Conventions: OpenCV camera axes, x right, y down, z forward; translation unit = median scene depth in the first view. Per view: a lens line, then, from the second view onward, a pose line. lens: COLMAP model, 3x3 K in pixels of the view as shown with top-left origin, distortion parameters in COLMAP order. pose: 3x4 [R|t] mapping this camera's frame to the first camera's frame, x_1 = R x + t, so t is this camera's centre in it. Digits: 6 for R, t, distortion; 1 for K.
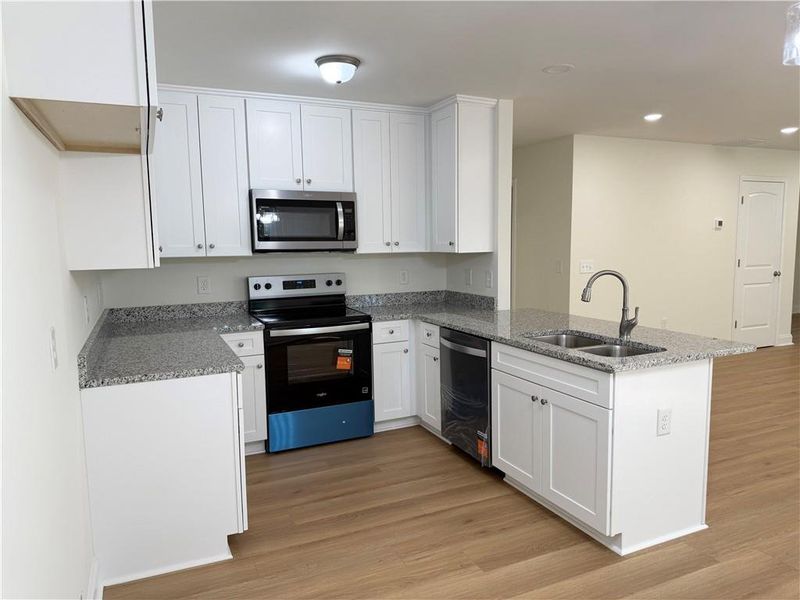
lens RADIAL K [[563.9, 0, 399.9], [0, 563.9, 300.4], [0, 0, 1]] dist [0.068843, -0.109100]
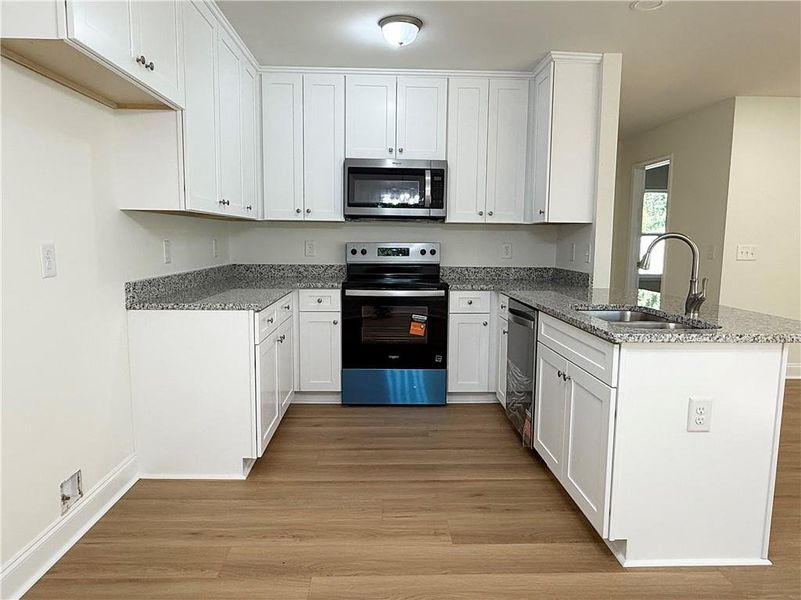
lens RADIAL K [[541.1, 0, 402.9], [0, 541.1, 298.0], [0, 0, 1]] dist [-0.003794, -0.001049]
pose [[0.924709, 0.067498, -0.374643, 0.235311], [-0.066532, 0.997663, 0.015529, 0.043193], [0.374816, 0.010566, 0.927039, 0.093574]]
